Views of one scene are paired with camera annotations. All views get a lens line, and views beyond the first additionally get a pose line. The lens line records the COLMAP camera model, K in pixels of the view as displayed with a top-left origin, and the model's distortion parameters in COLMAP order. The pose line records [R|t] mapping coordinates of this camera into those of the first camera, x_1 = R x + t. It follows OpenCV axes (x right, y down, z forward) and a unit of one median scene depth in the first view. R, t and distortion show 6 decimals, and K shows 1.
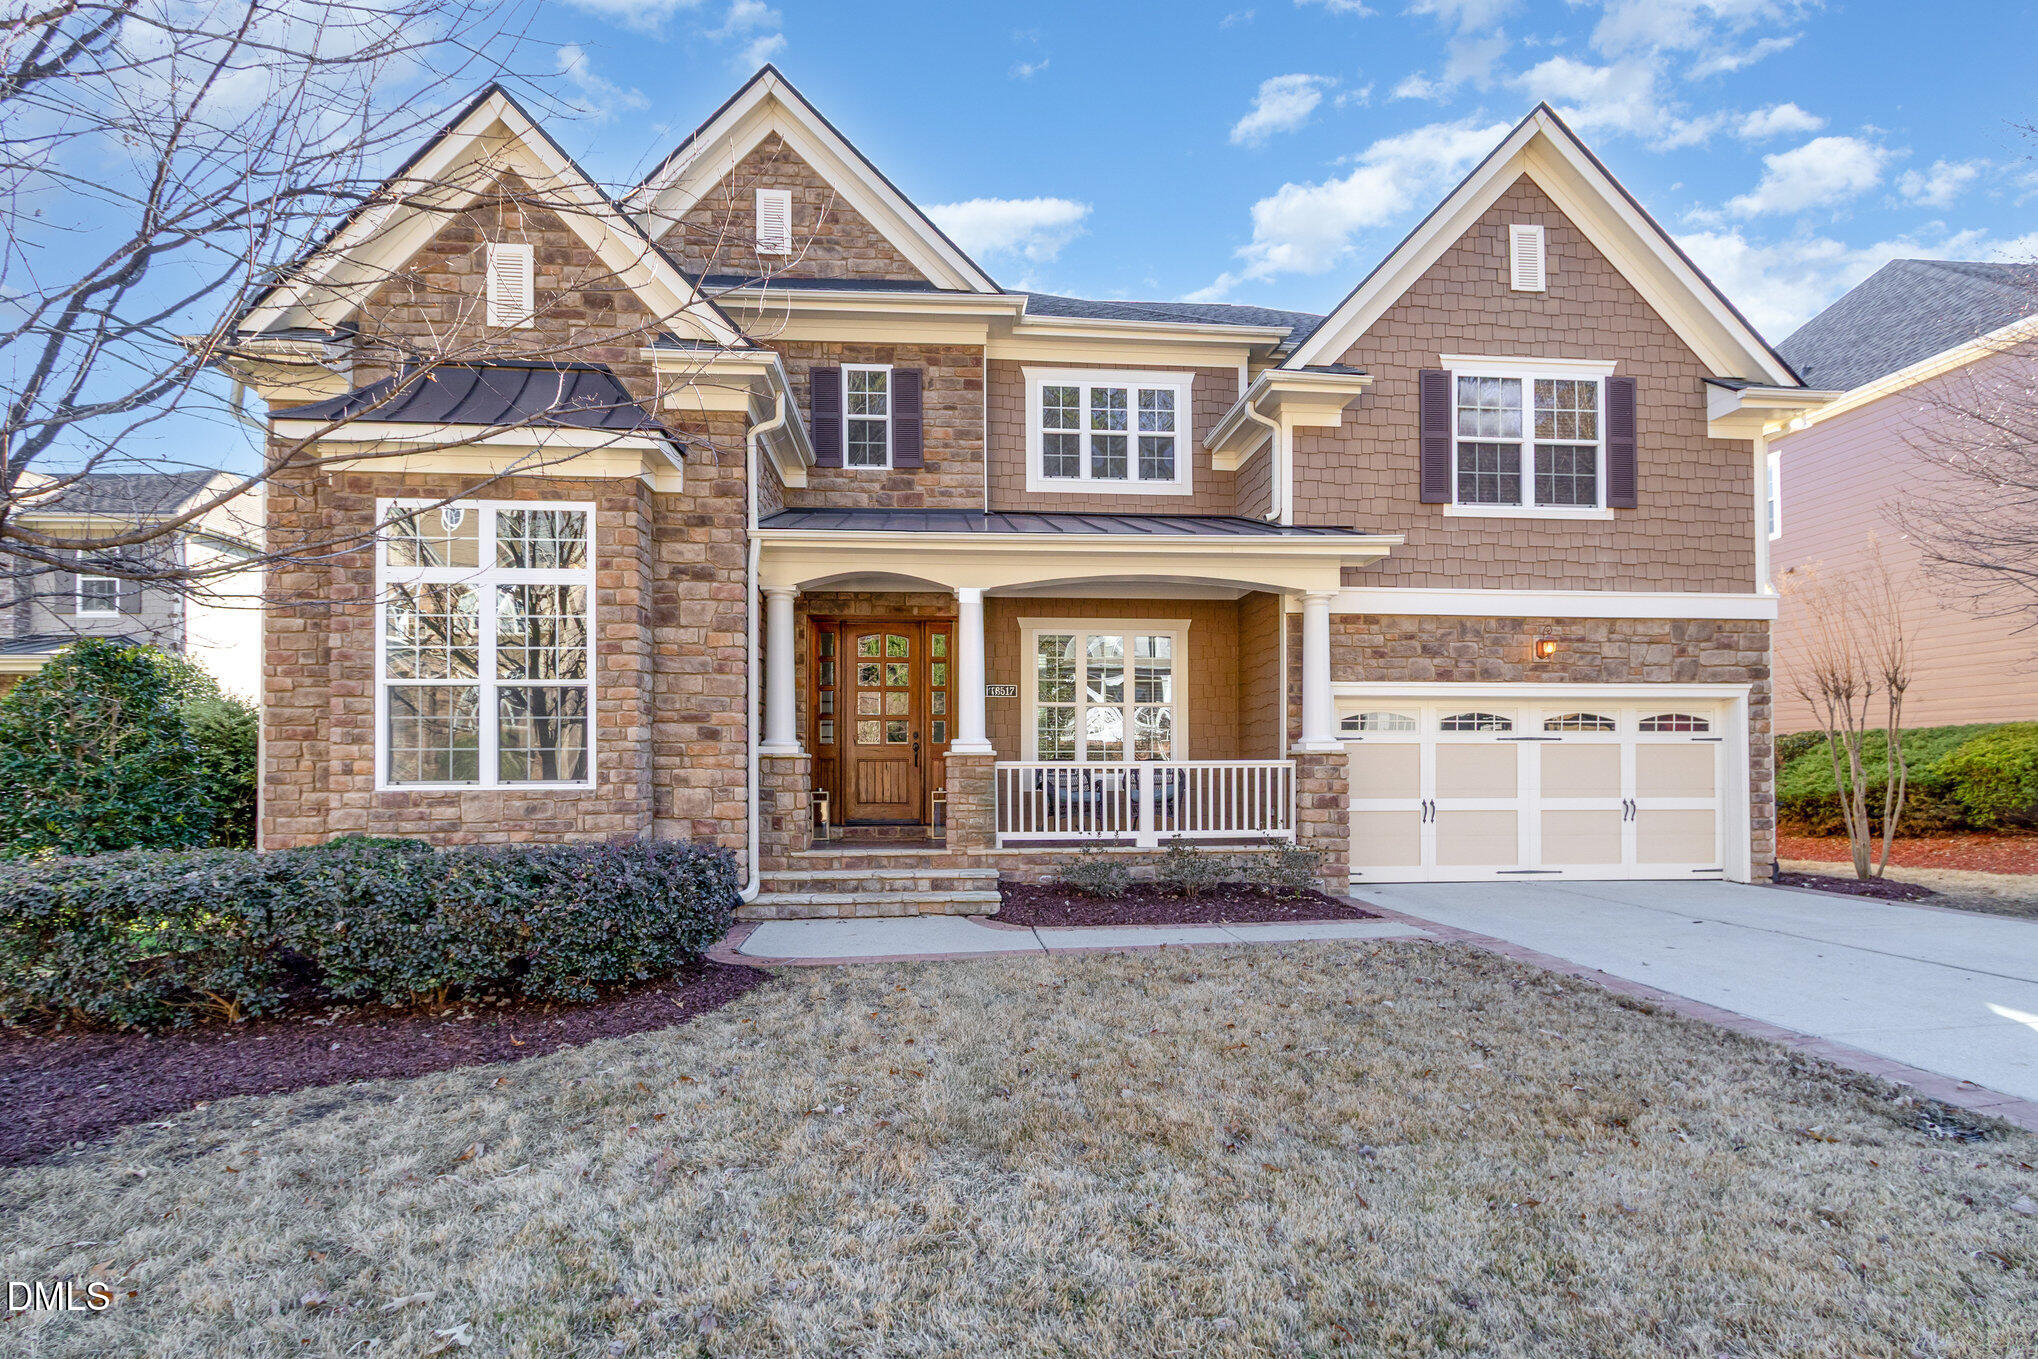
lens RADIAL K [[944.6, 0, 1008.6], [0, 944.6, 684.4], [0, 0, 1]] dist [0.000756, -0.000673]
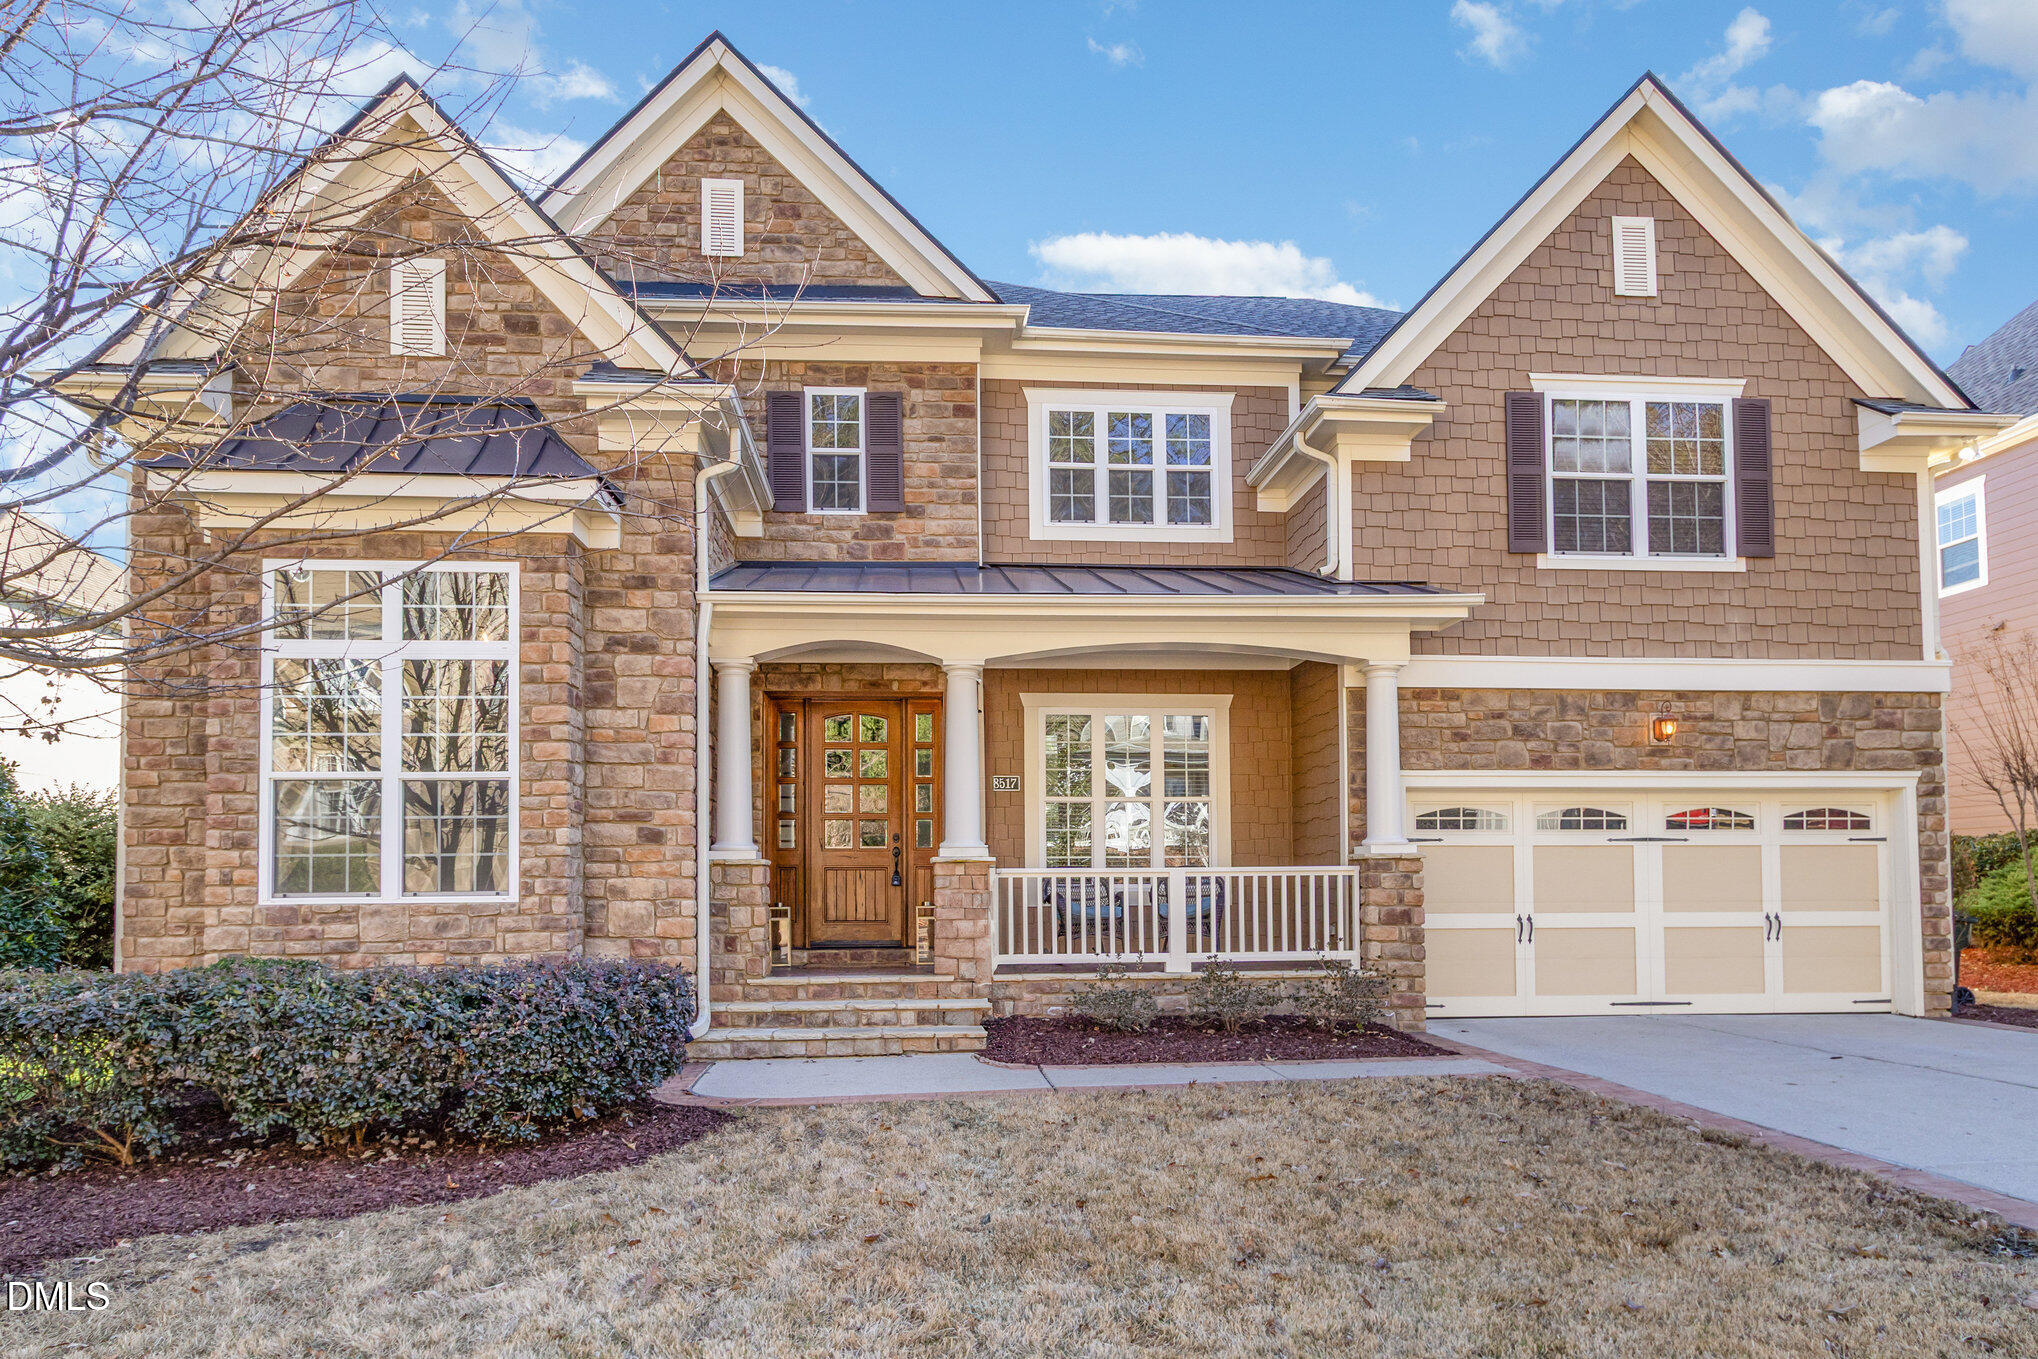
lens RADIAL K [[1248.8, 0, 958.8], [0, 1248.8, 741.2], [0, 0, 1]] dist [-0.000429, -0.000317]
pose [[0.999119, -0.005383, -0.041618, 0.001903], [0.004290, 0.999645, -0.026295, -0.001327], [0.041745, 0.026093, 0.998788, -0.102068]]
